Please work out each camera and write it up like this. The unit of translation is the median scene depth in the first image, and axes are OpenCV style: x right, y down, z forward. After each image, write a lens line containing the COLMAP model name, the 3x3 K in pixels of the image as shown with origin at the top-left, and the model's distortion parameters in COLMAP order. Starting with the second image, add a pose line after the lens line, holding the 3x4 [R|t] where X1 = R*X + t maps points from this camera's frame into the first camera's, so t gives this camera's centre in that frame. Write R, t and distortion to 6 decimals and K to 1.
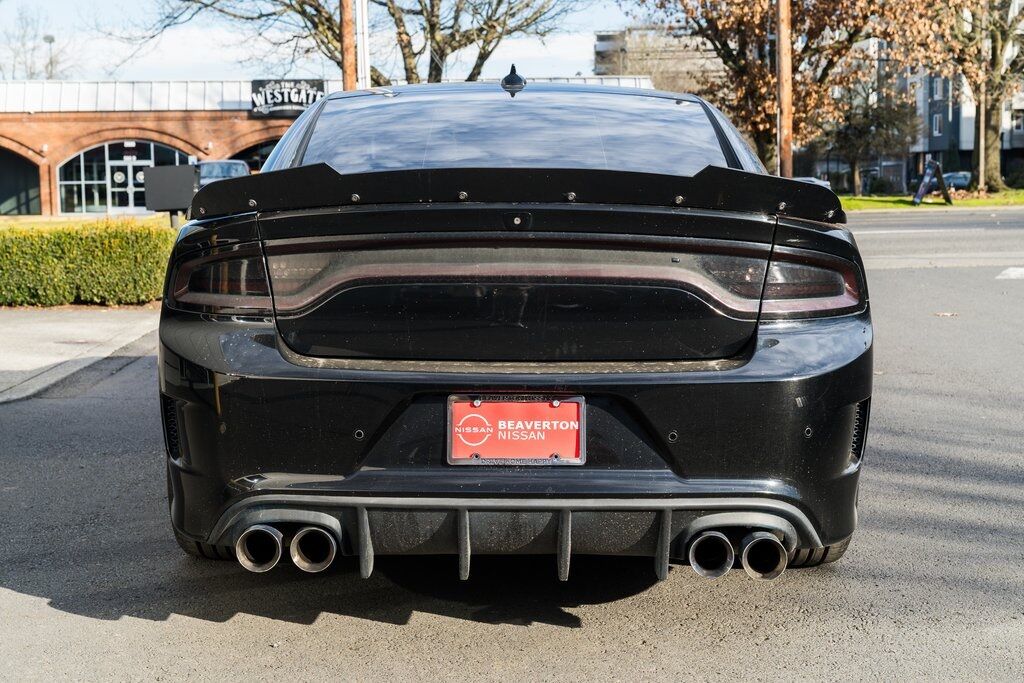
lens RADIAL K [[1490.9, 0, 512.0], [0, 1490.9, 341.5], [0, 0, 1]] dist [0.038415, 0.031855]
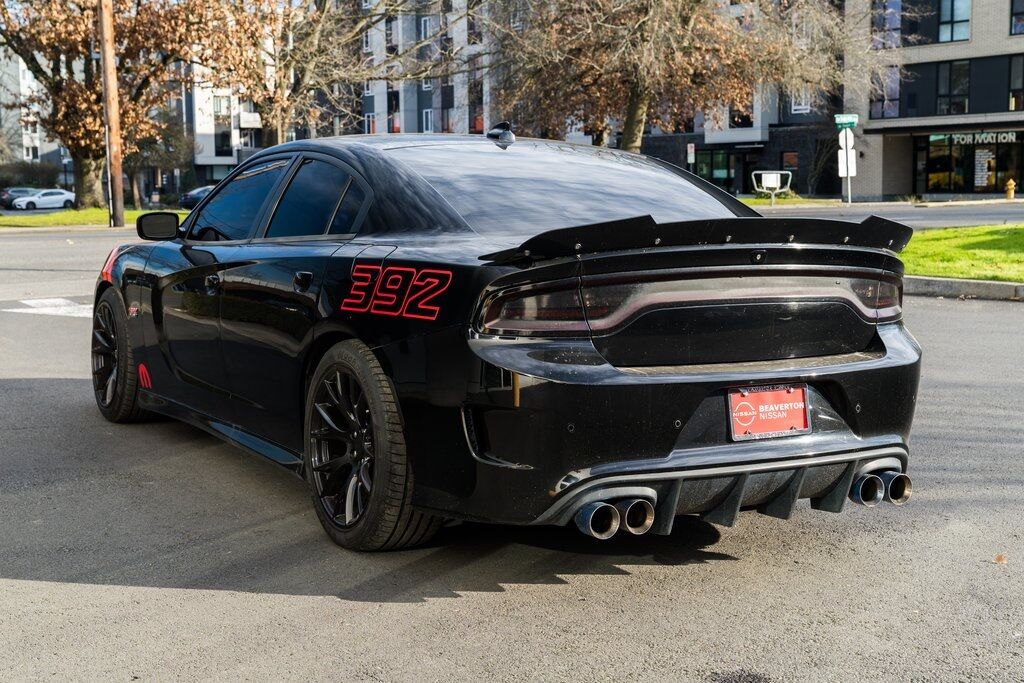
lens RADIAL K [[1432.0, 0, 510.2], [0, 1432.0, 361.5], [0, 0, 1]] dist [0.043271, 0.028934]
pose [[0.868855, -0.055785, 0.491913, -0.234420], [0.050665, 0.998434, 0.023738, -0.008079], [-0.492467, 0.004297, 0.870321, -0.004839]]
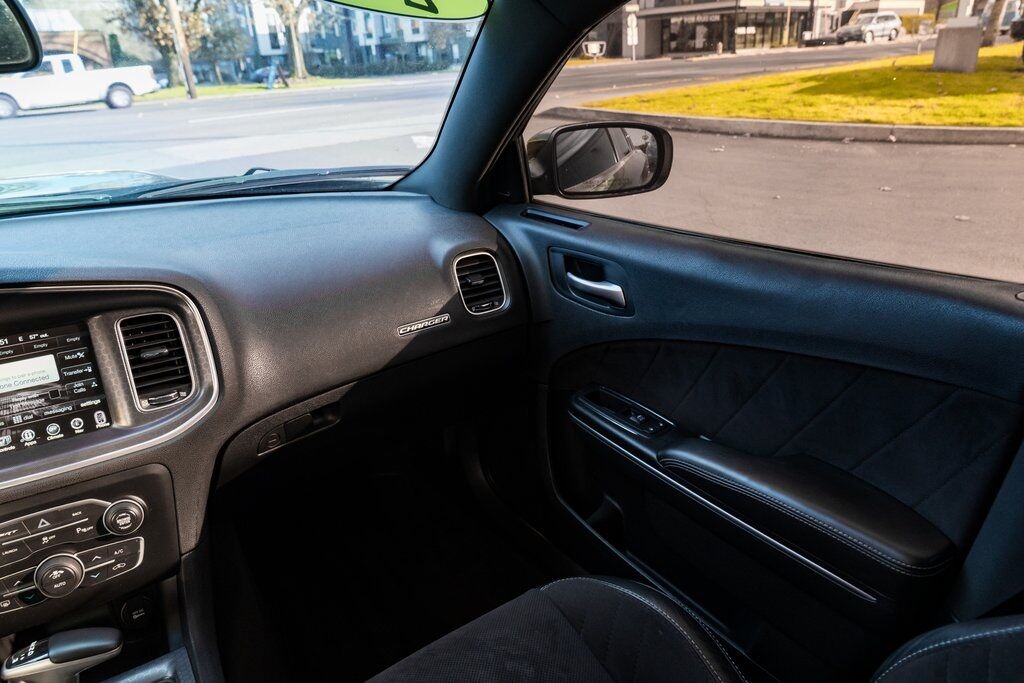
lens RADIAL K [[694.3, 0, 508.6], [0, 694.3, 349.0], [0, 0, 1]] dist [-0.006662, -0.002888]
pose [[0.816699, -0.252873, 0.518709, 0.005528], [0.103082, 0.948346, 0.300023, -0.056842], [-0.567783, -0.191559, 0.800580, 0.447750]]
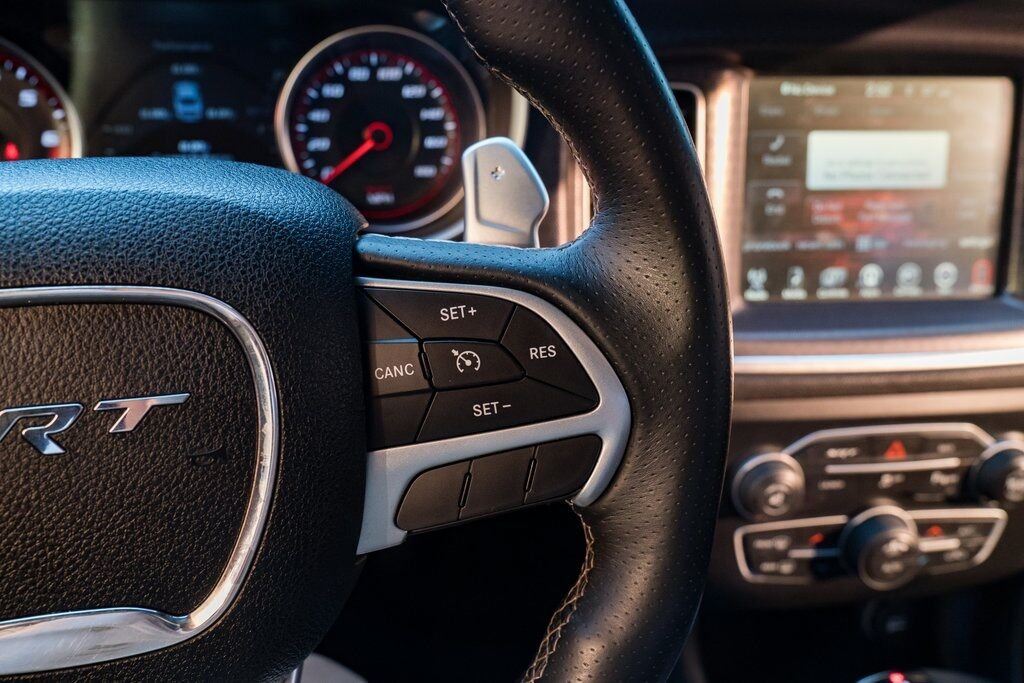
lens RADIAL K [[867.2, 0, 512.0], [0, 867.2, 341.5], [0, 0, 1]] dist [0.007811, 0.003047]
pose [[0.975144, -0.073667, 0.208969, -0.028467], [-0.023342, 0.903711, 0.427507, -0.049035], [-0.220341, -0.421759, 0.879528, 0.490898]]
